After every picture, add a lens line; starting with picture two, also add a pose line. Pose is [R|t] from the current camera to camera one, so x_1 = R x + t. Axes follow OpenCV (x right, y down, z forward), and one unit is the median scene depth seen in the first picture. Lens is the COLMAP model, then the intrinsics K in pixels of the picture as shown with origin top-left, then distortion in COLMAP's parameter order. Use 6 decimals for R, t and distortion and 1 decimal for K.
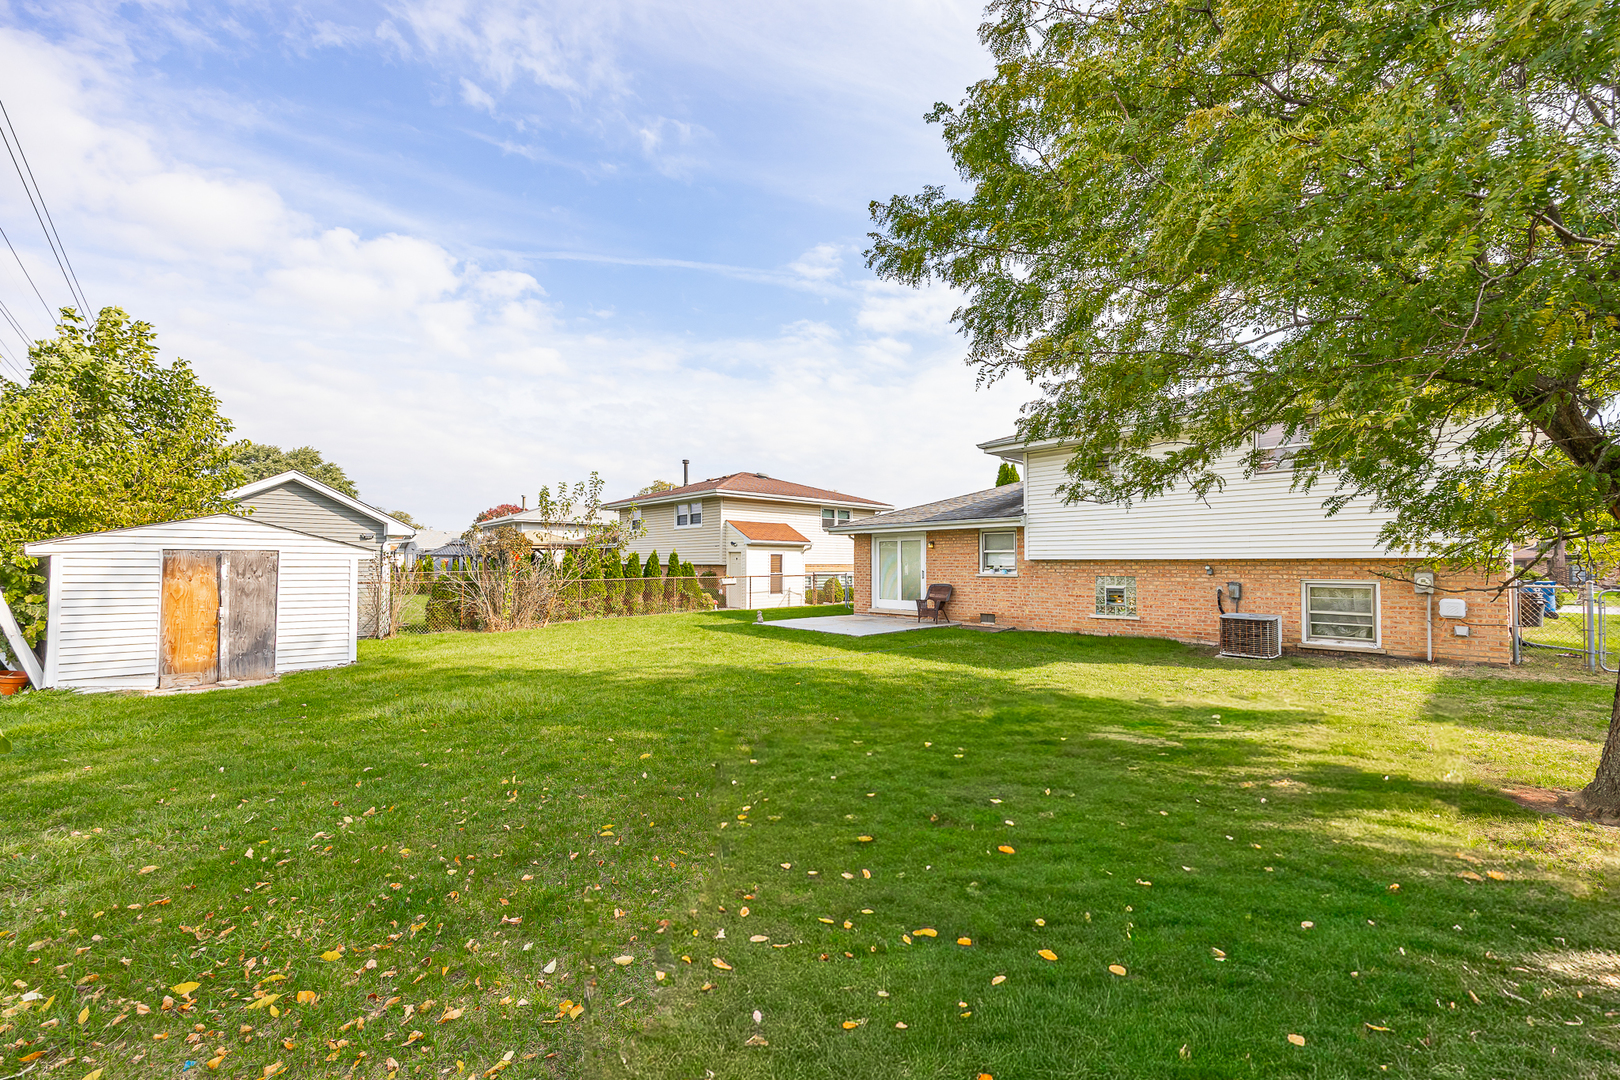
lens RADIAL K [[618.2, 0, 812.8], [0, 618.2, 548.6], [0, 0, 1]] dist [0.000984, 0.000175]
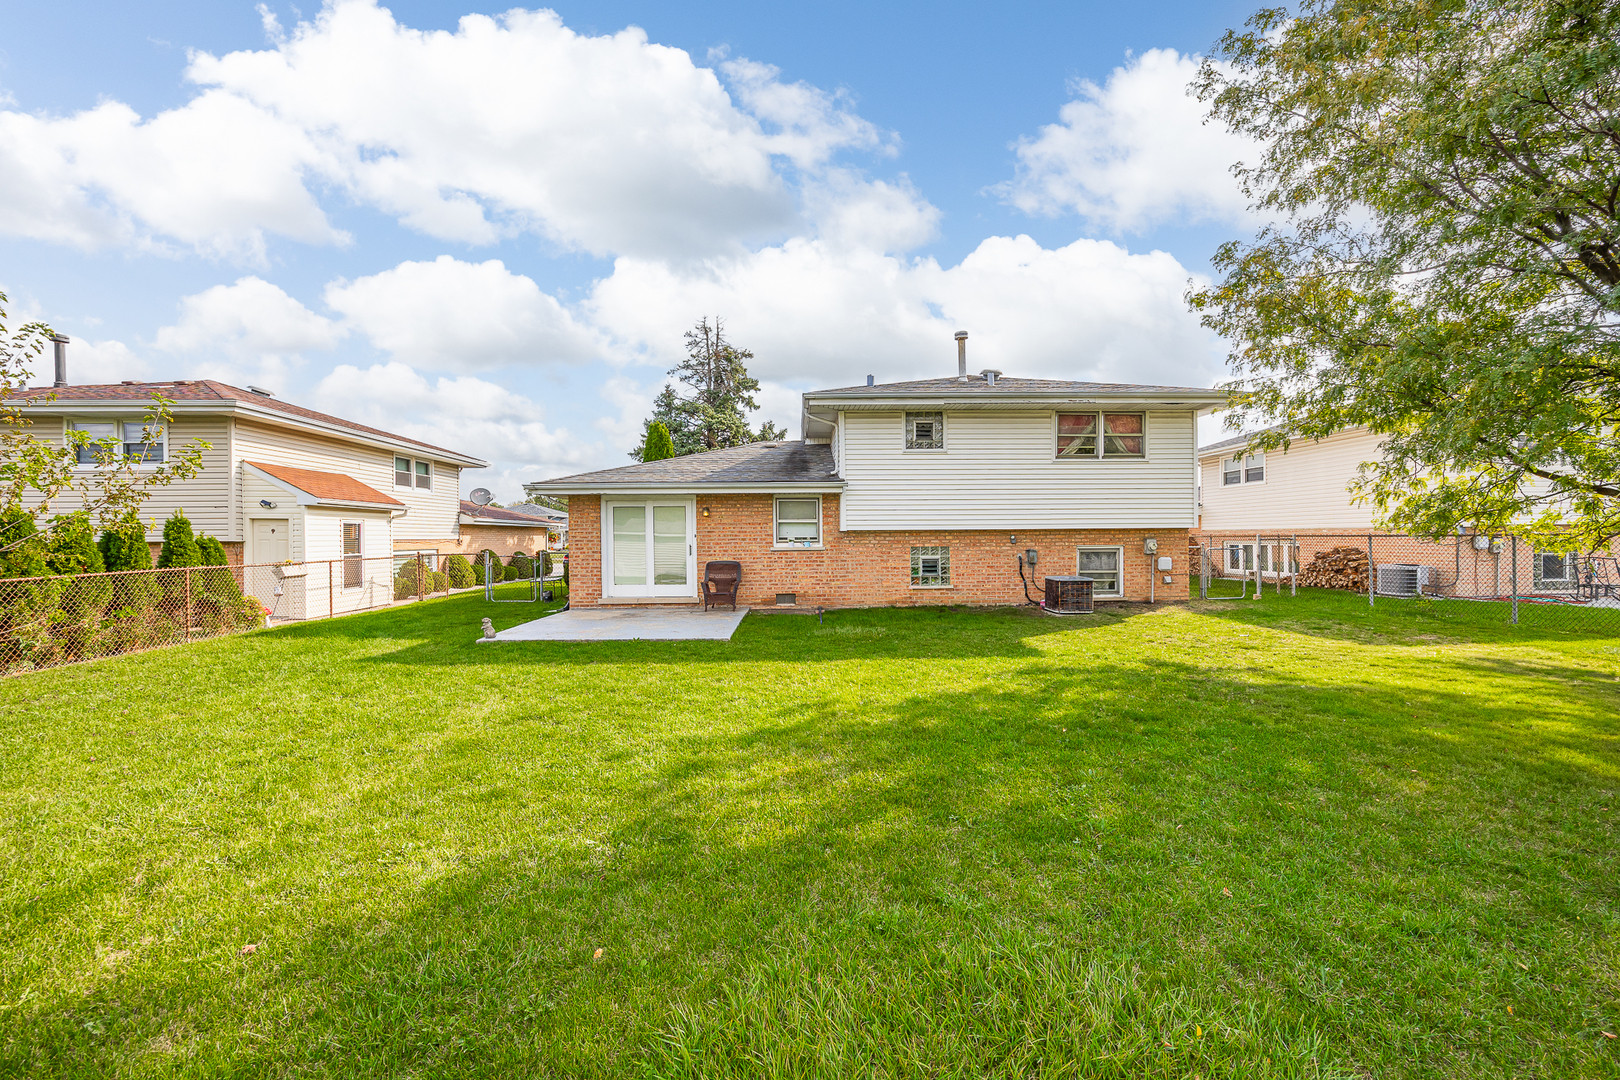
lens RADIAL K [[618.2, 0, 812.8], [0, 618.2, 548.6], [0, 0, 1]] dist [0.000984, 0.000175]
pose [[0.671902, -0.019878, 0.740373, -0.297921], [-0.009420, 0.999330, 0.035379, 0.010987], [-0.740580, -0.030746, 0.671264, 0.360378]]
